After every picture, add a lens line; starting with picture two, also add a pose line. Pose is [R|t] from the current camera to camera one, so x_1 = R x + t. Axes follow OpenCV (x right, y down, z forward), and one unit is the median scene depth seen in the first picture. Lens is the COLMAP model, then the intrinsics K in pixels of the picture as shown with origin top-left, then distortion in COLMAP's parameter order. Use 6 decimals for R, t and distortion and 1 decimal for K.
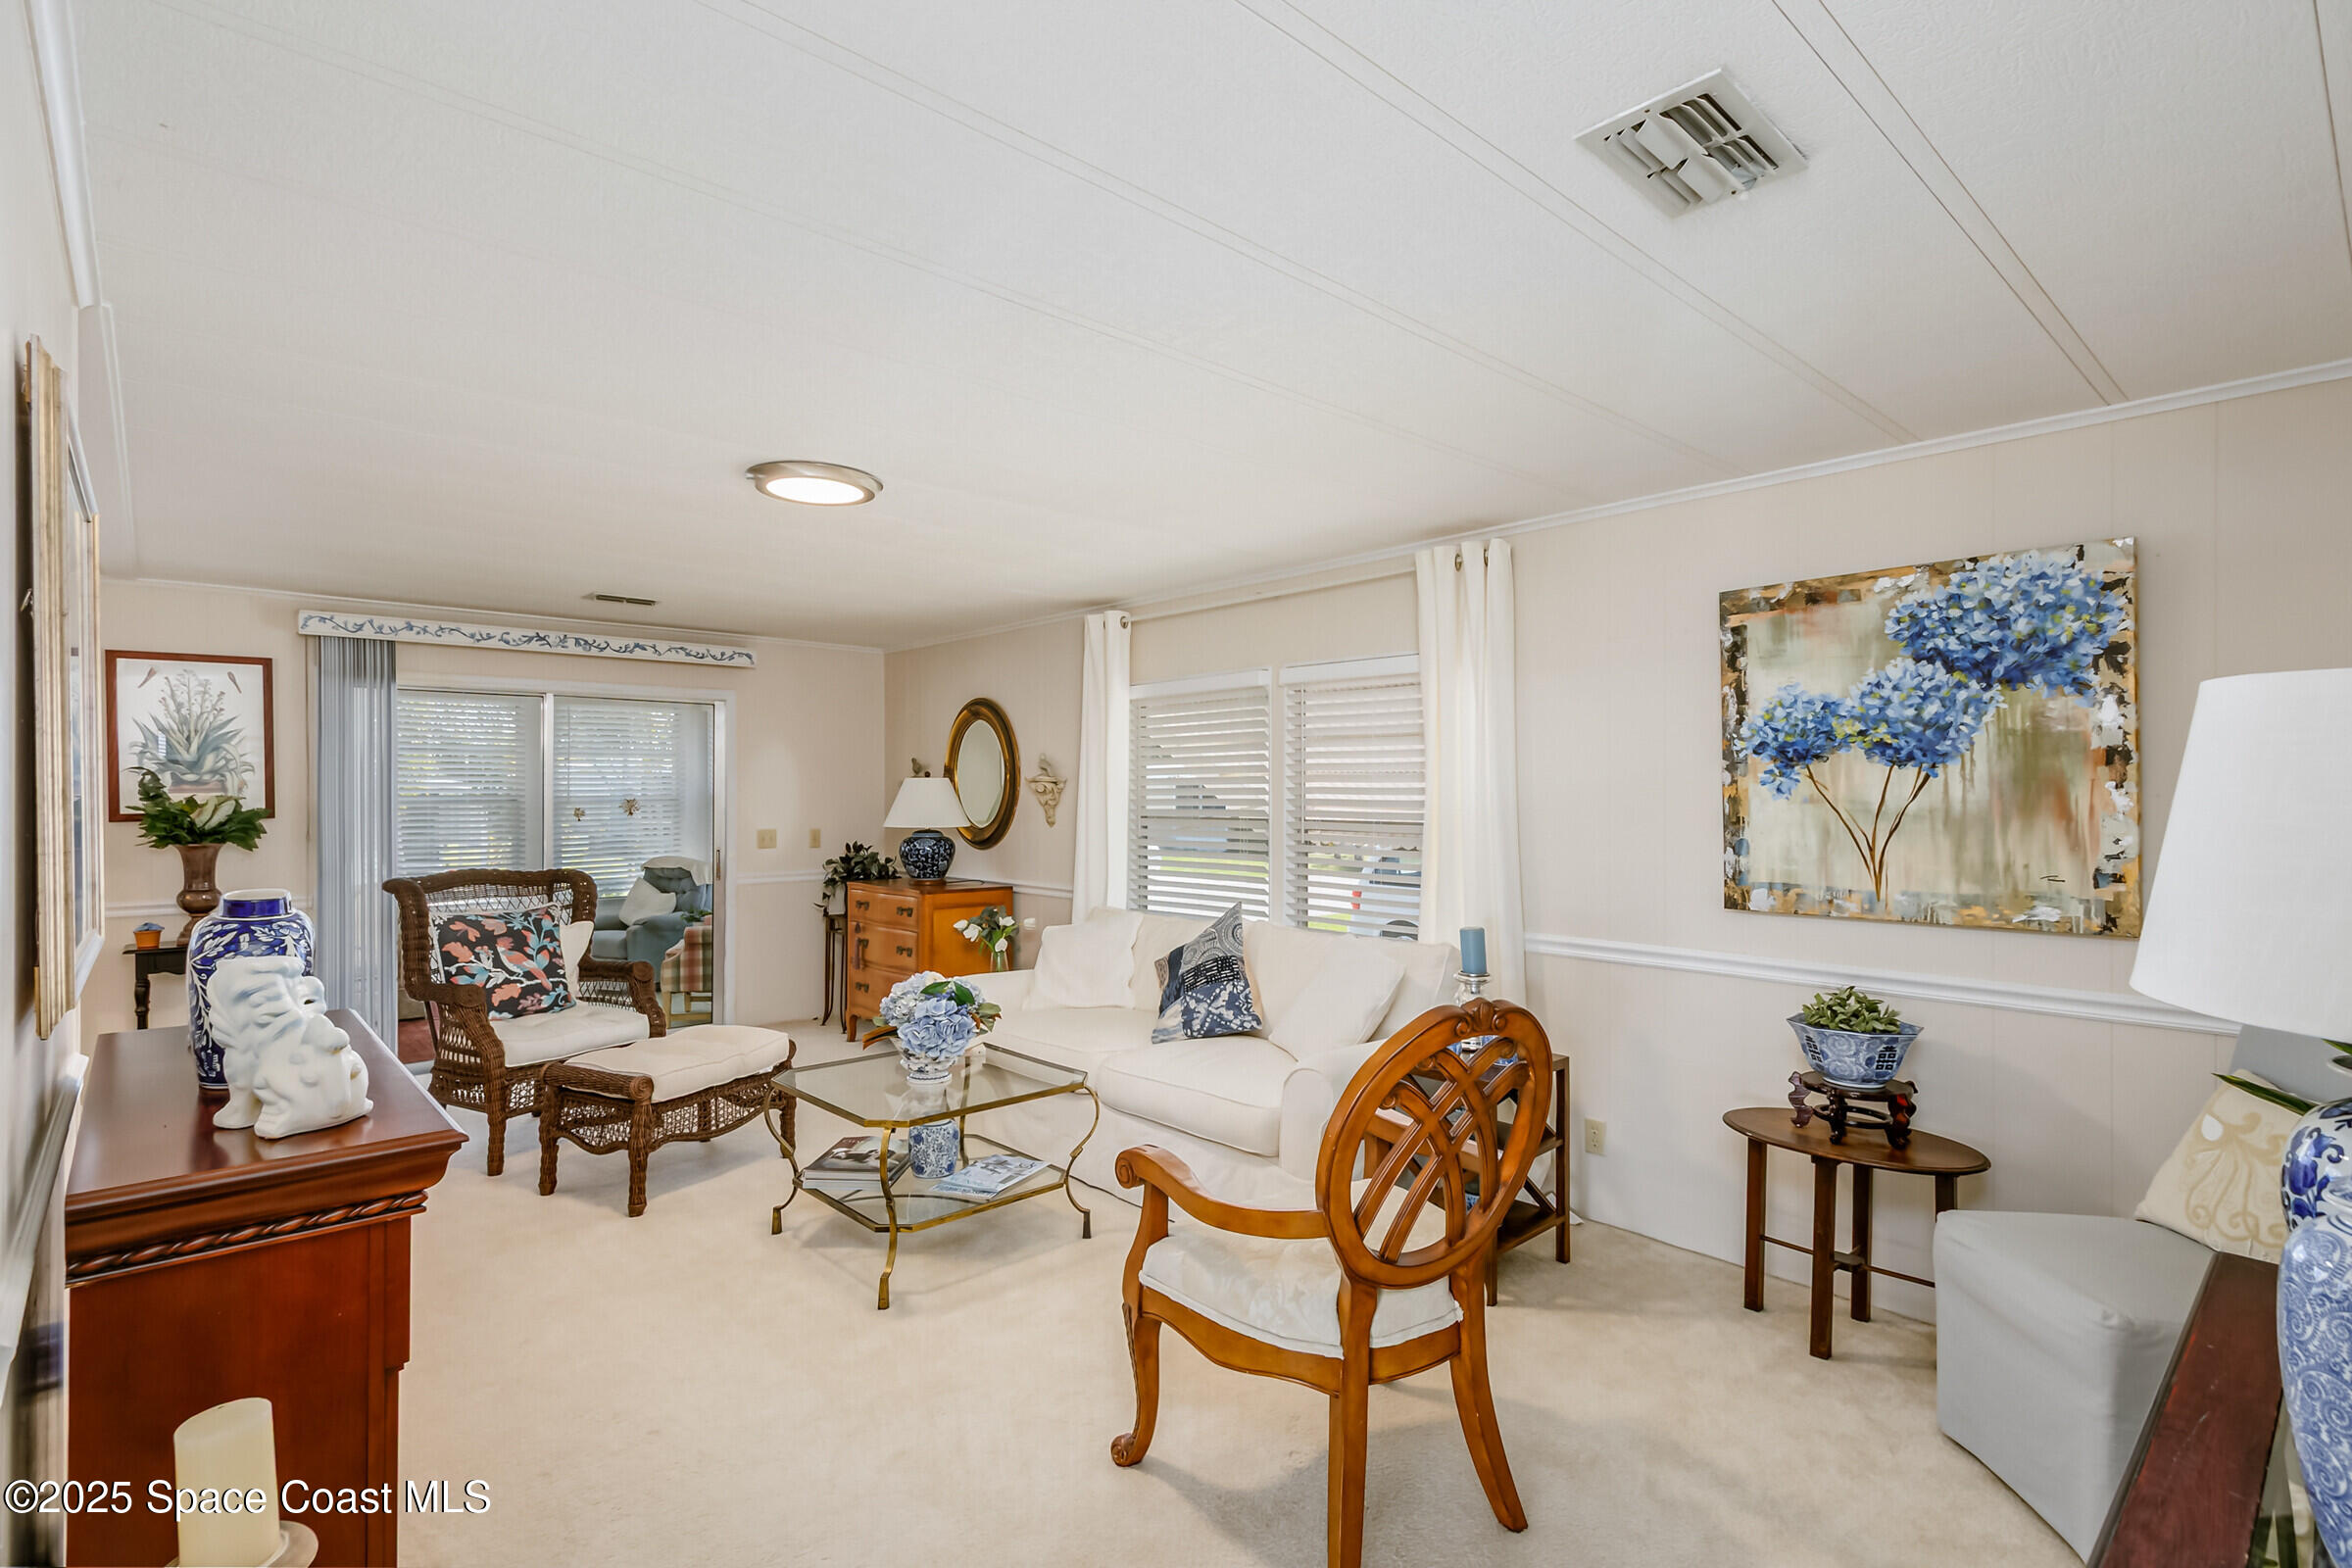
lens RADIAL K [[1126.8, 0, 1176.0], [0, 1126.8, 784.0], [0, 0, 1]] dist [0.003170, 0.000301]
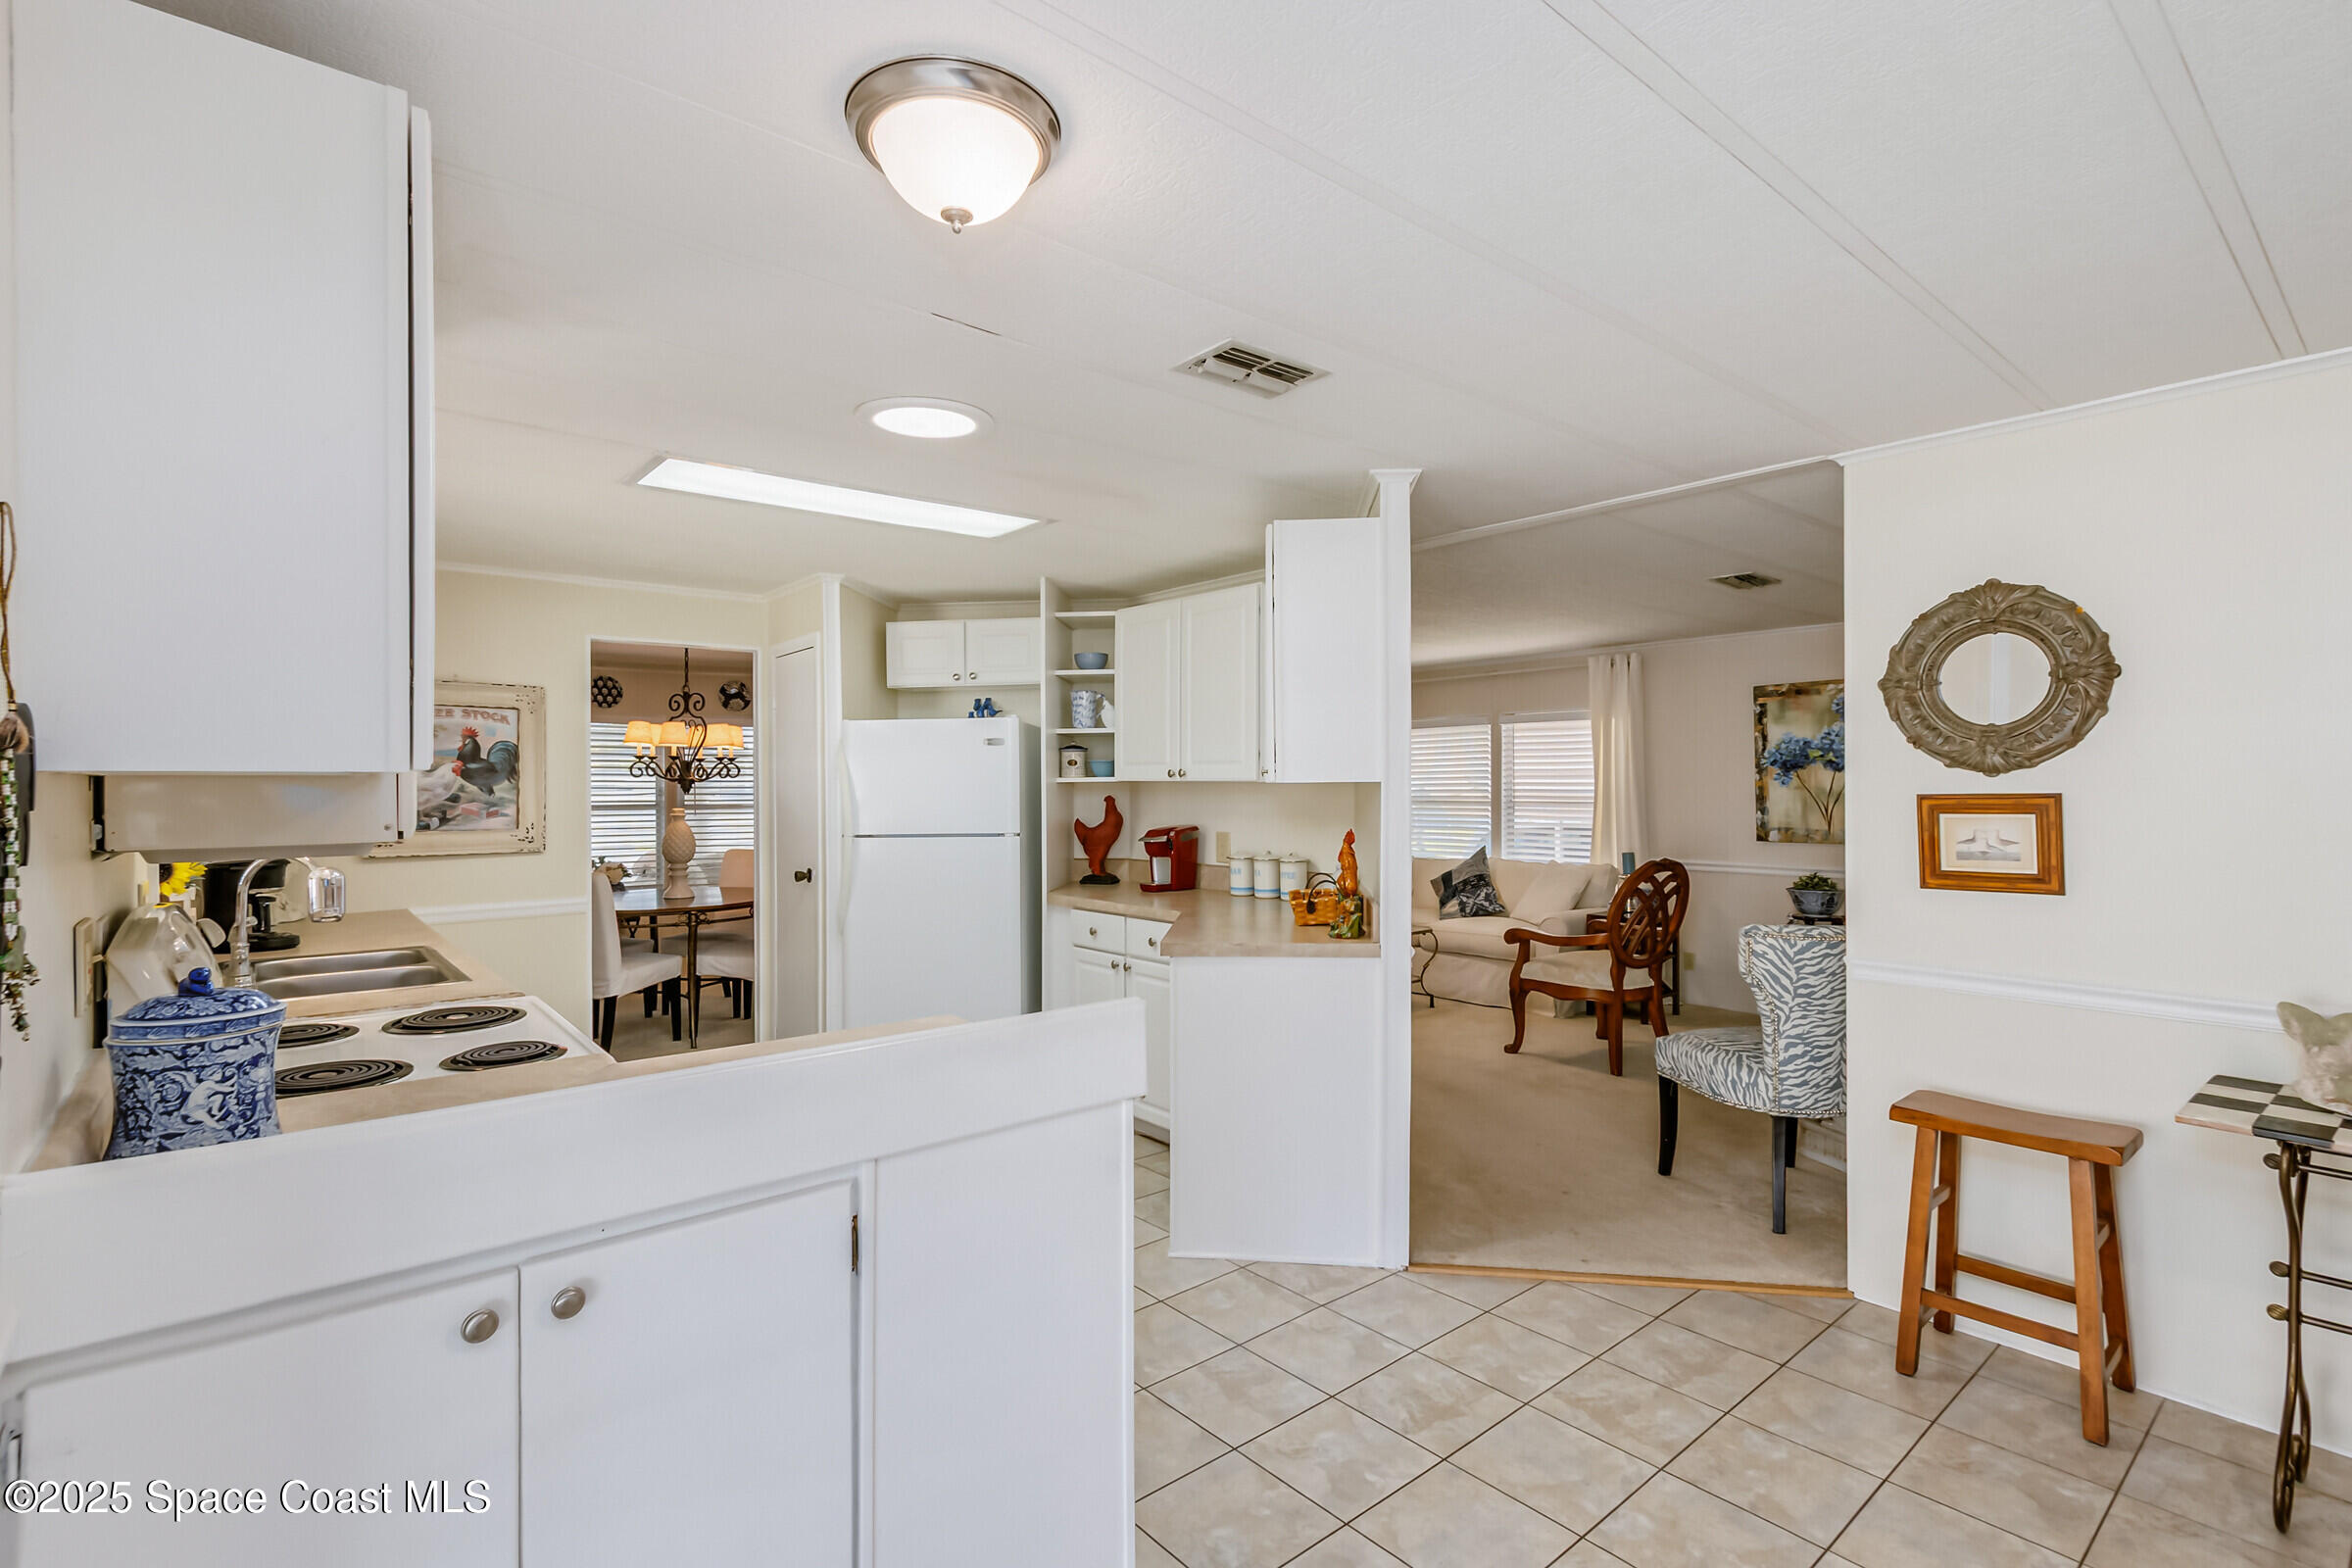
lens RADIAL K [[1097.2, 0, 1170.1], [0, 1097.2, 778.0], [0, 0, 1]] dist [0.004809, 0.000219]
pose [[0.999160, -0.000847, -0.040981, -0.507061], [0.000582, 0.999979, -0.006480, 0.008813], [0.040986, 0.006451, 0.999139, -1.060683]]
